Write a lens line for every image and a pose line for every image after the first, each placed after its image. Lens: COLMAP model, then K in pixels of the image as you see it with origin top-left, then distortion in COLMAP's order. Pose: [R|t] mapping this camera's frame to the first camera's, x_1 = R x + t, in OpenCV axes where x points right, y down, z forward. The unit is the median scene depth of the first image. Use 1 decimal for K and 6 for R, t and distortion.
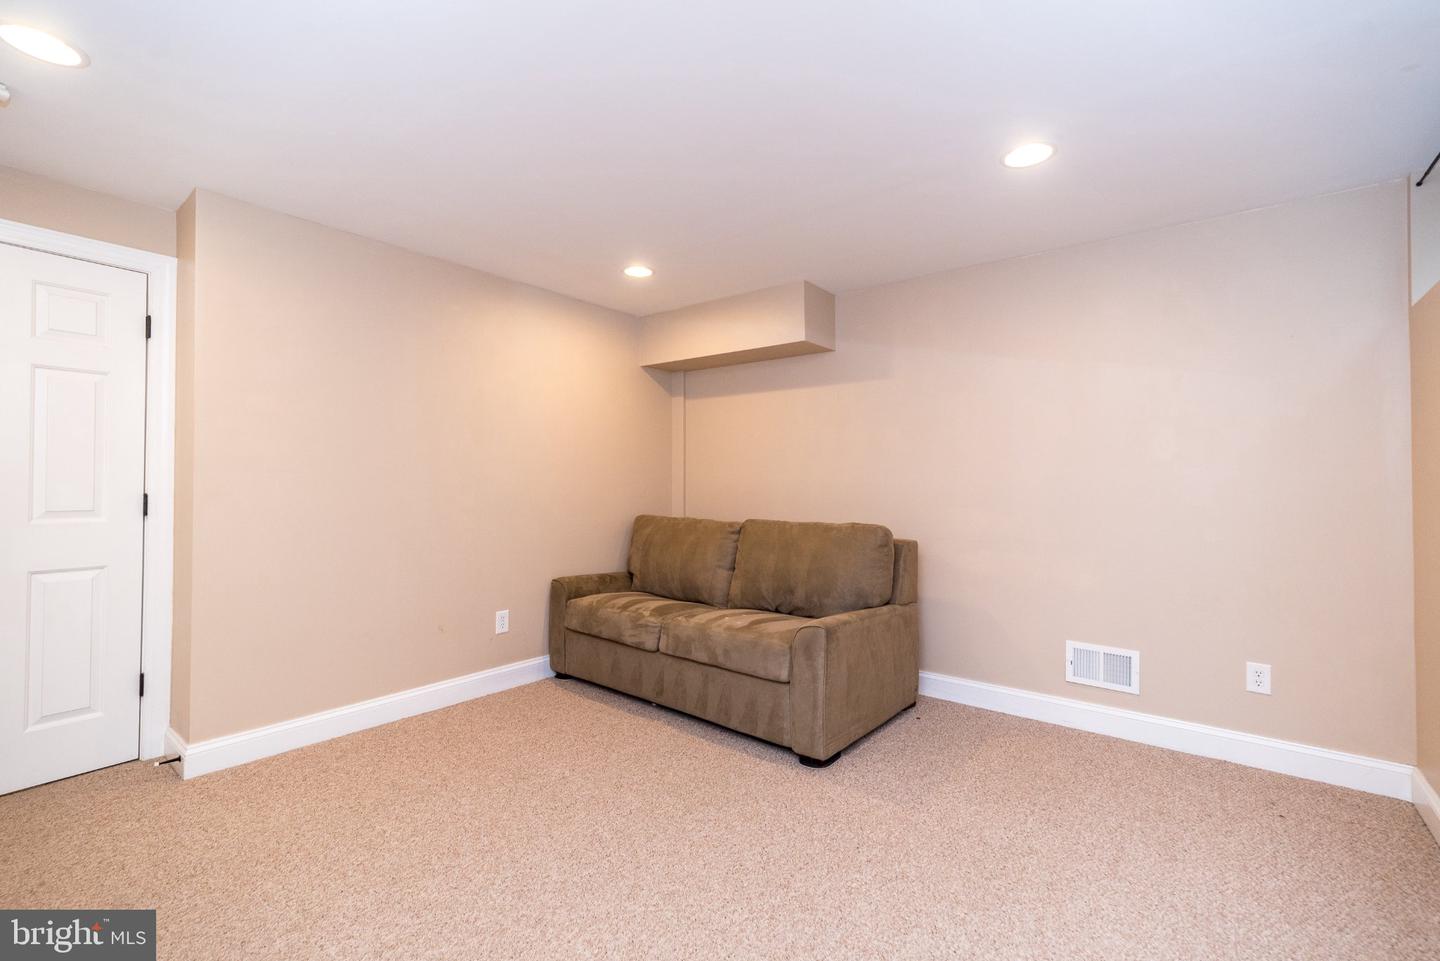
lens RADIAL K [[621.9, 0, 720.0], [0, 621.9, 480.5], [0, 0, 1]] dist [0.002109, 0.000254]
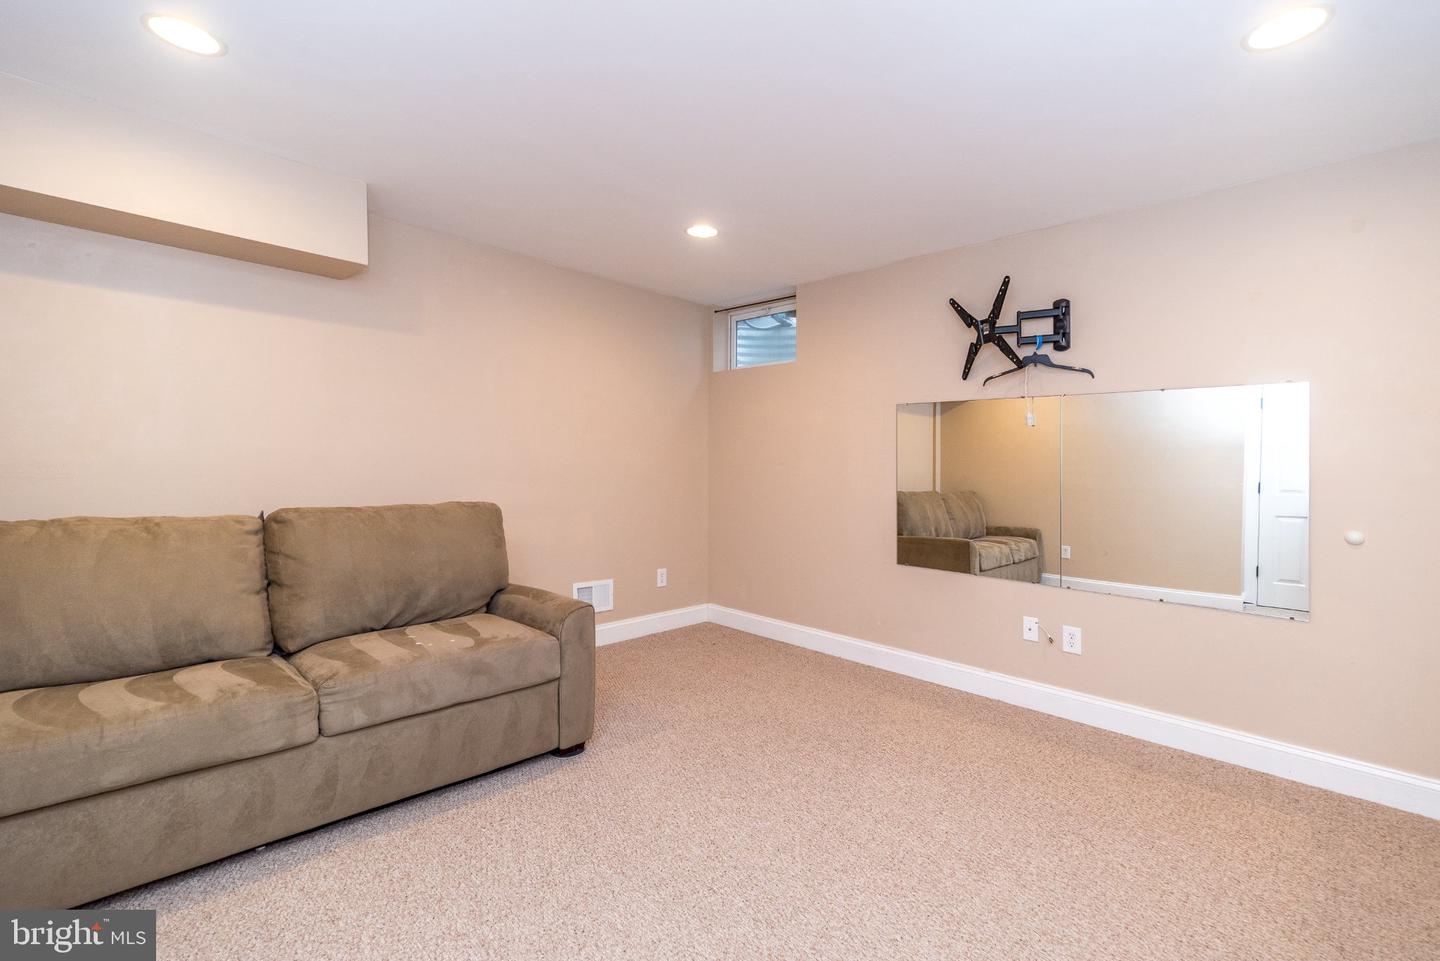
lens RADIAL K [[642.6, 0, 721.4], [0, 642.6, 460.8], [0, 0, 1]] dist [0.001813, 0.000271]
pose [[0.105923, -0.000810, 0.994374, -0.702323], [-0.025367, 0.999672, 0.003517, -0.000402], [-0.994051, -0.025597, 0.105868, 0.591676]]
